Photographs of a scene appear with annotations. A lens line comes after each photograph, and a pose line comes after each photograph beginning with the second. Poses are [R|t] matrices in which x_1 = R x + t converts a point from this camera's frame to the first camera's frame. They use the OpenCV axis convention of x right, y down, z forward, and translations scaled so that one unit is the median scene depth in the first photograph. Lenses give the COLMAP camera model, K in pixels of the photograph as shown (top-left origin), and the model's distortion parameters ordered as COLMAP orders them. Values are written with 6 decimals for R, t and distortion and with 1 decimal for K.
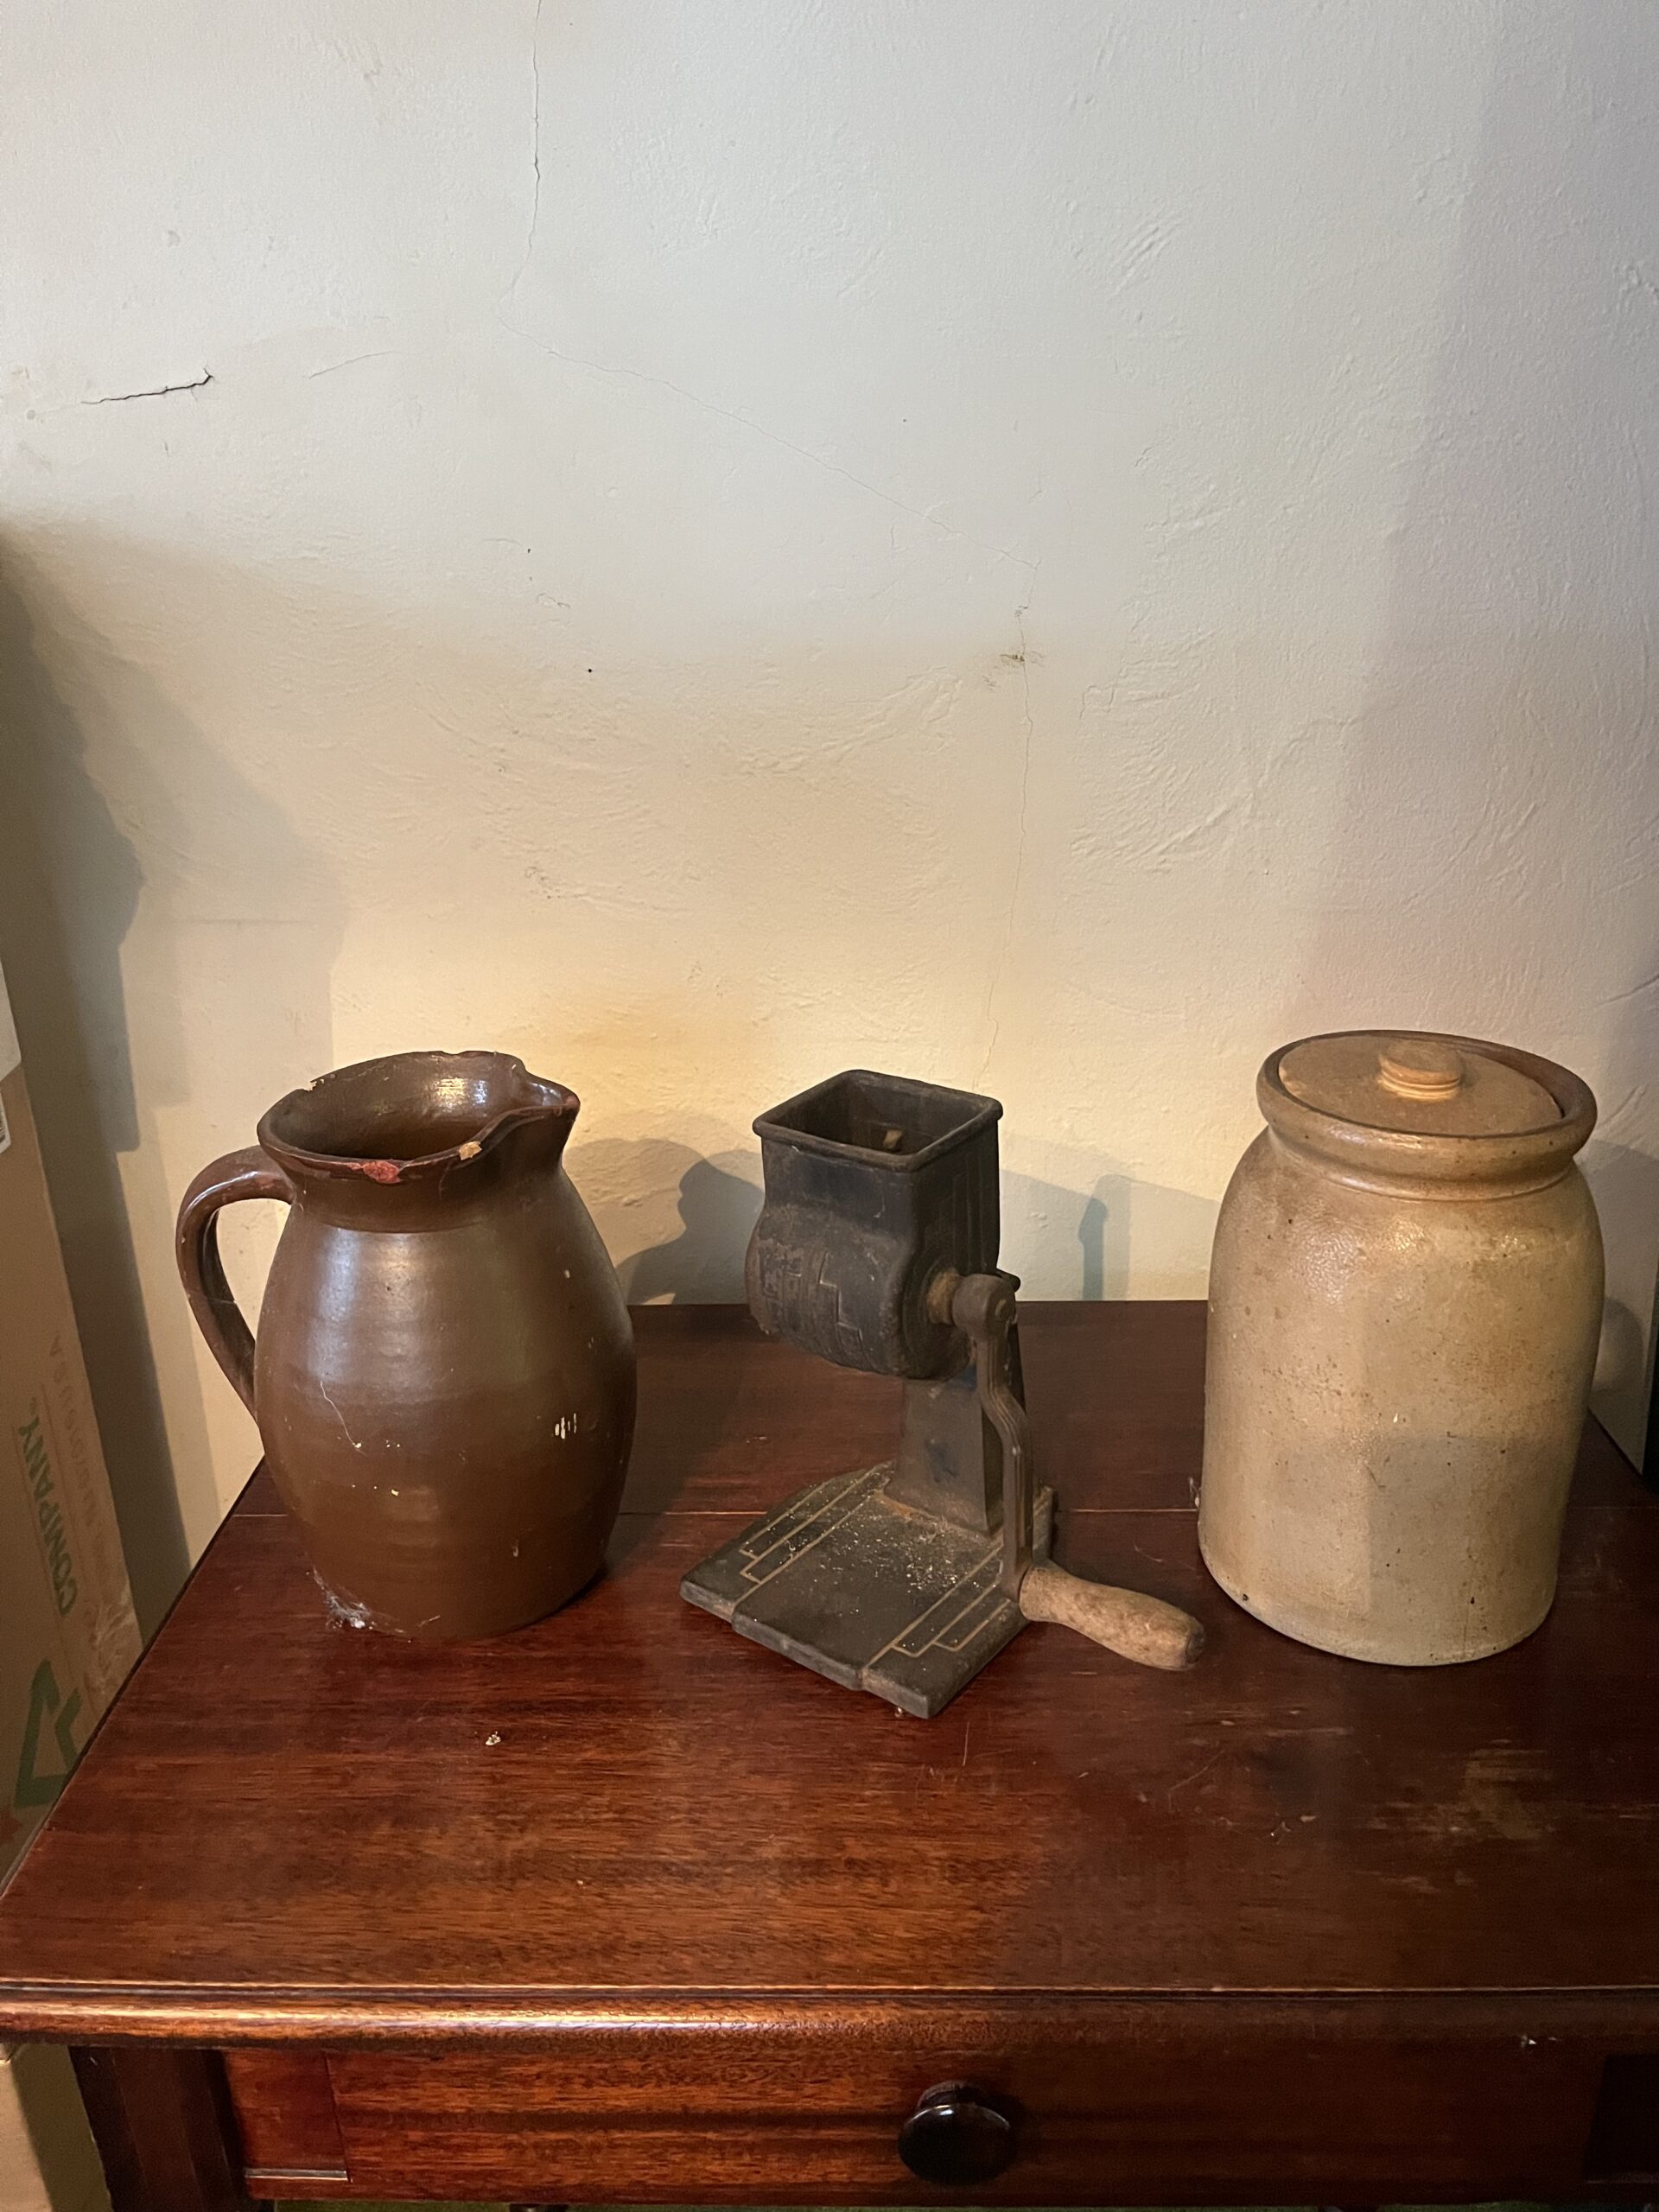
lens RADIAL K [[1679.4, 0, 827.0], [0, 1679.4, 1099.0], [0, 0, 1]] dist [0.065053, -0.092424]
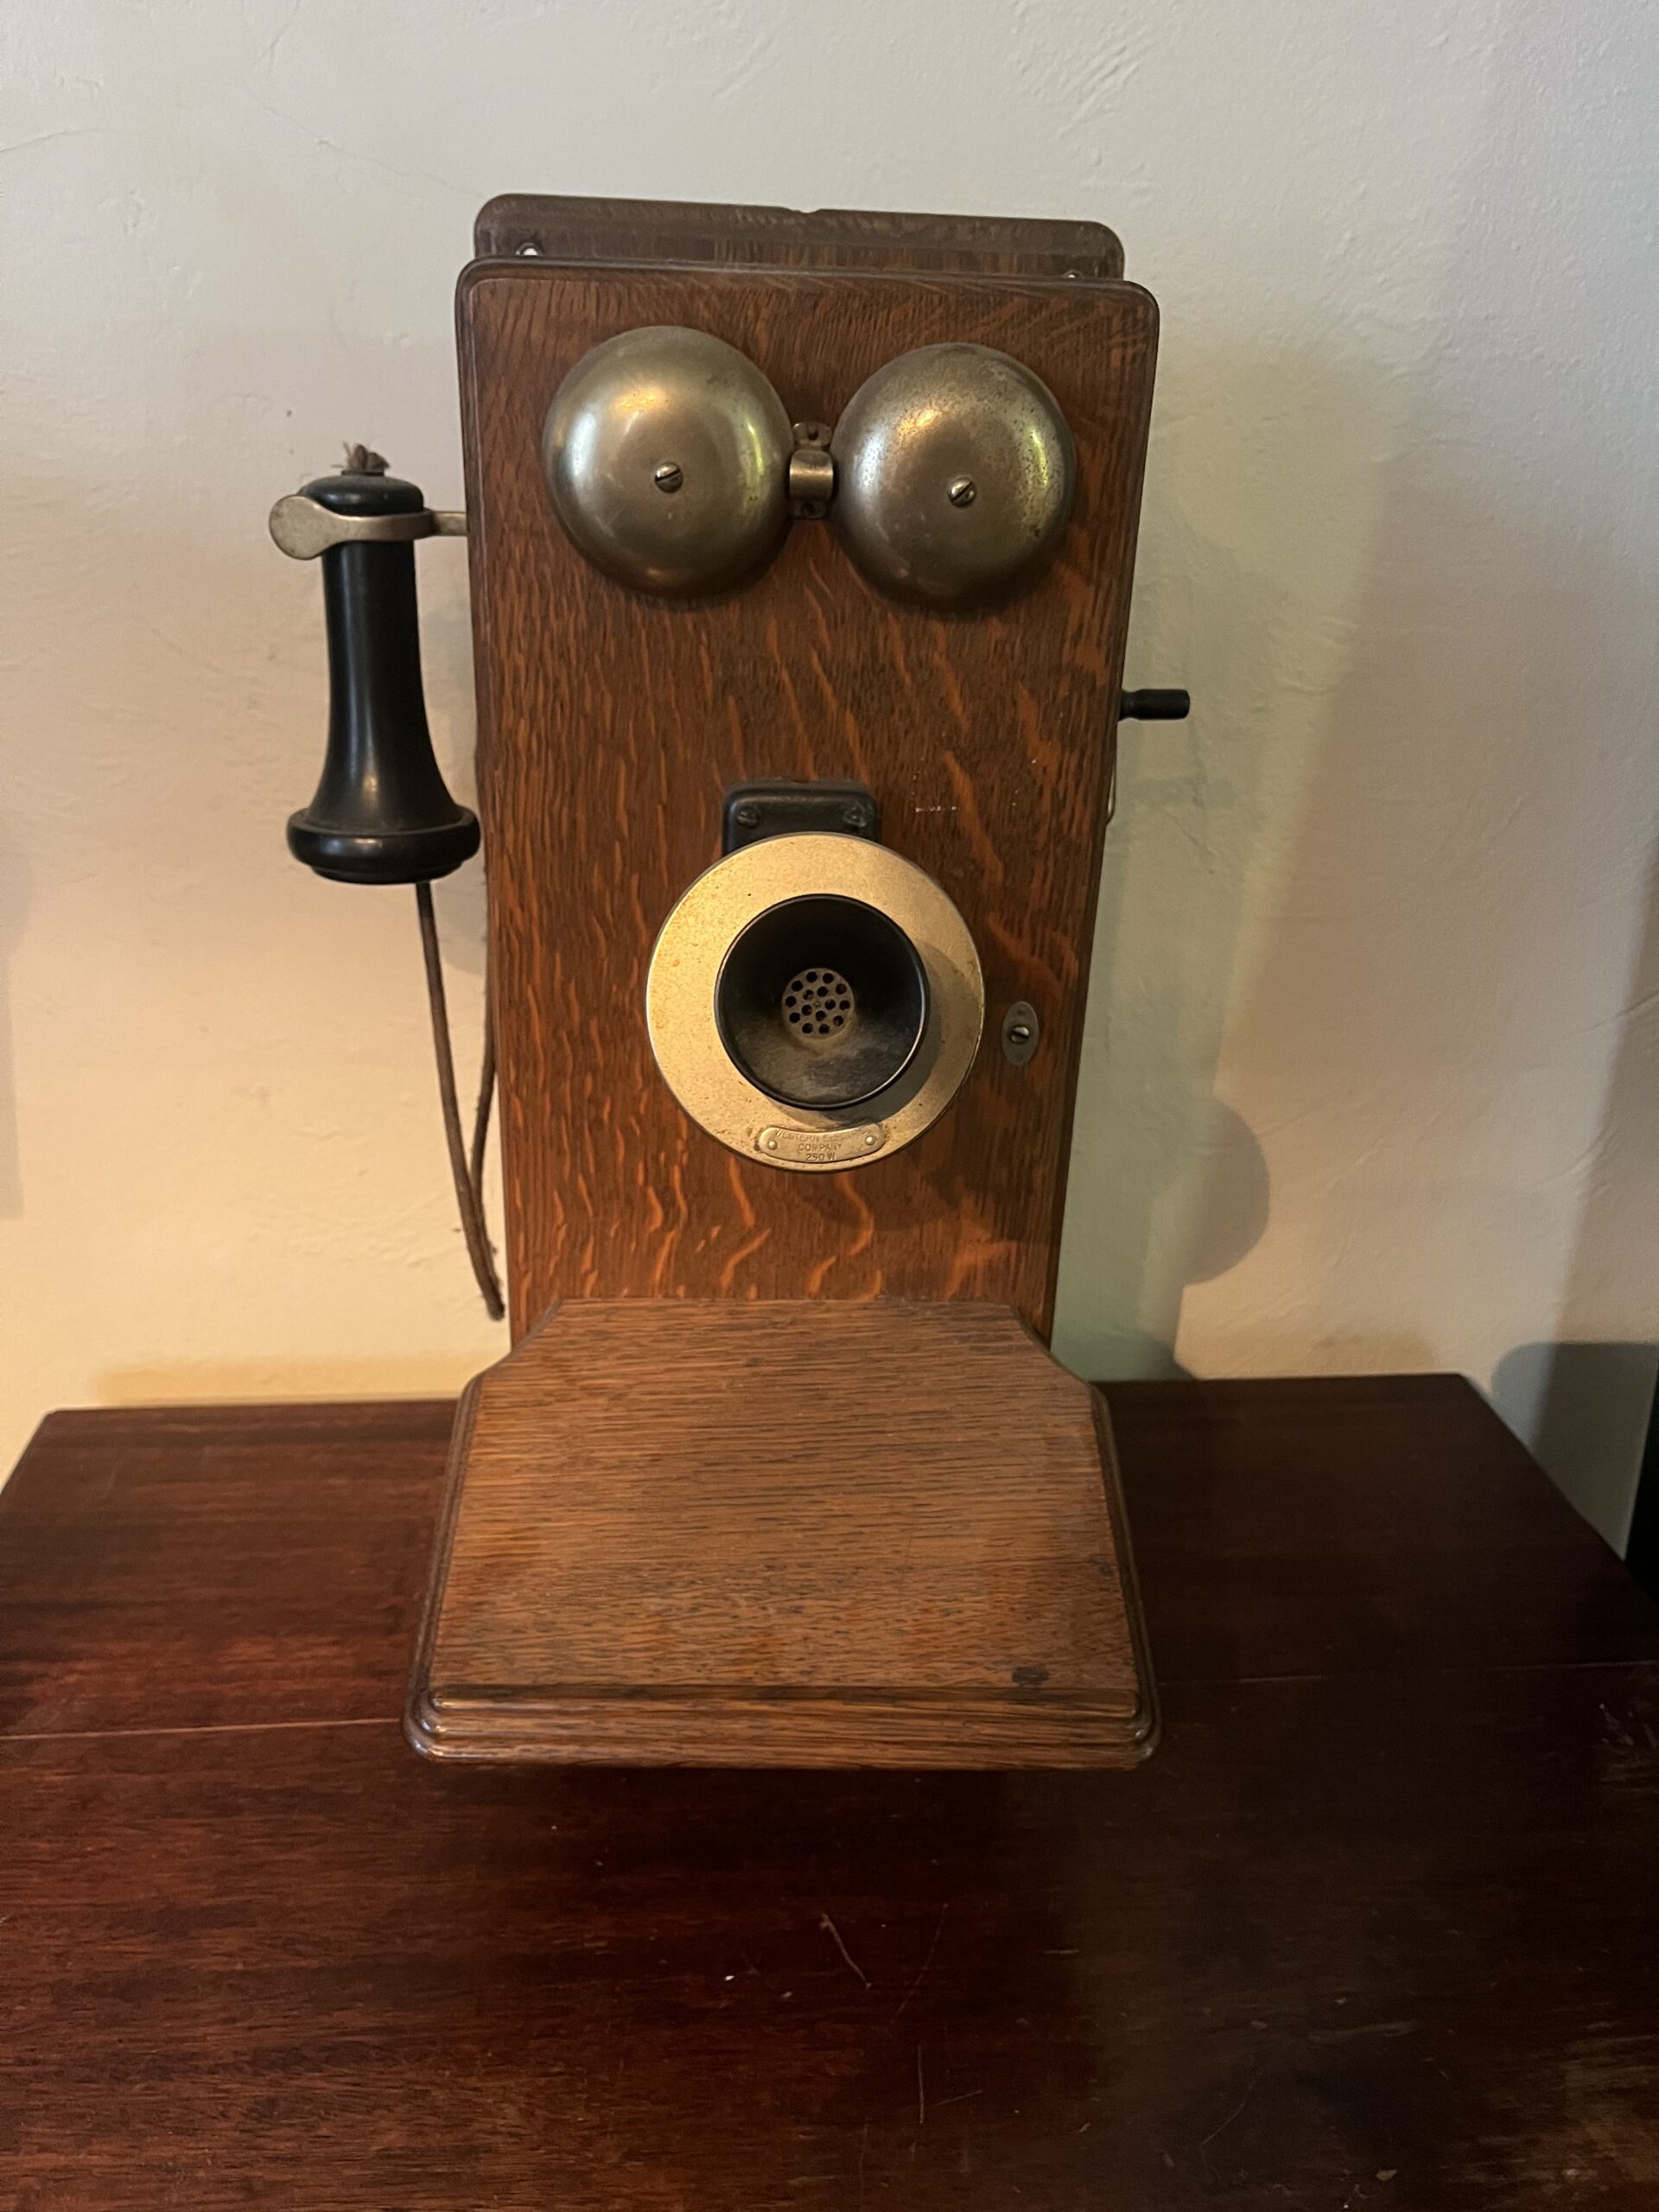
lens RADIAL K [[1679.4, 0, 828.2], [0, 1679.4, 1104.6], [0, 0, 1]] dist [0.065053, -0.092424]
pose [[0.989392, 0.005837, 0.145153, -0.065833], [-0.010390, 0.999477, 0.030632, -0.062191], [-0.144898, -0.031815, 0.988935, 0.296725]]
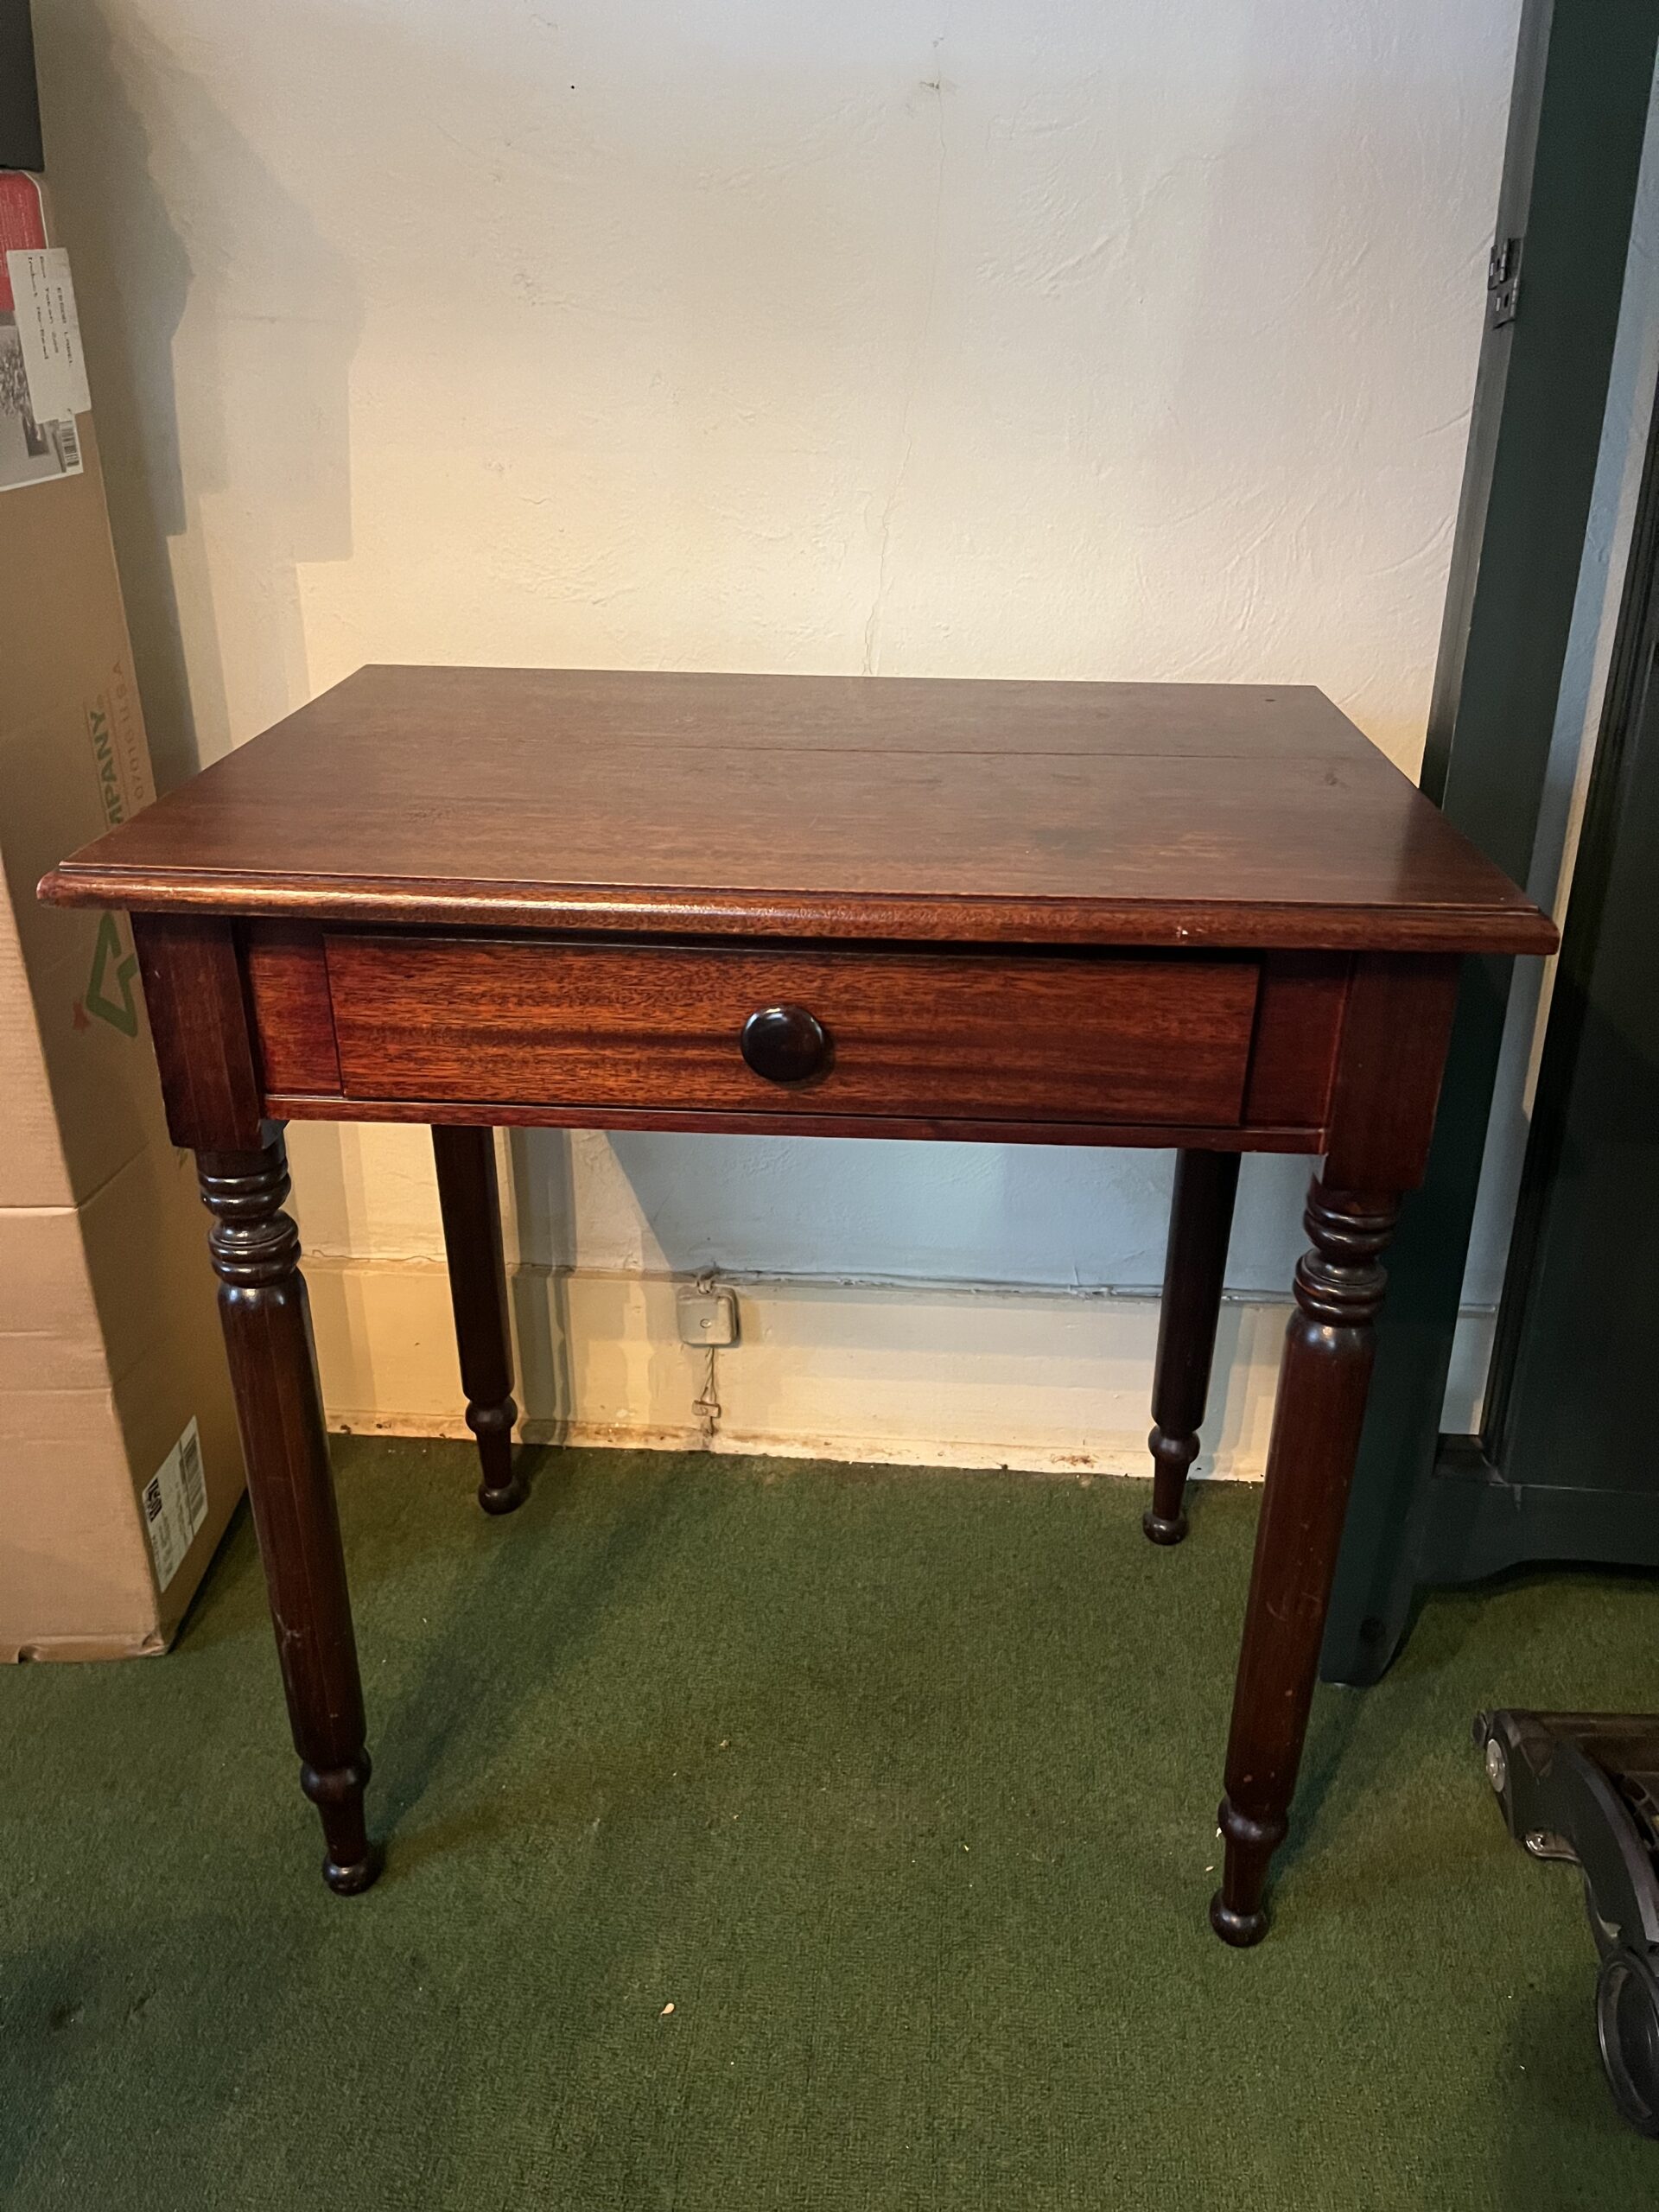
lens RADIAL K [[1679.4, 0, 832.7], [0, 1679.4, 1102.2], [0, 0, 1]] dist [0.065053, -0.092424]
pose [[0.998939, 0.045390, -0.007805, 0.117044], [-0.044646, 0.995956, 0.077965, 0.499029], [0.011312, -0.077534, 0.996926, -0.334046]]
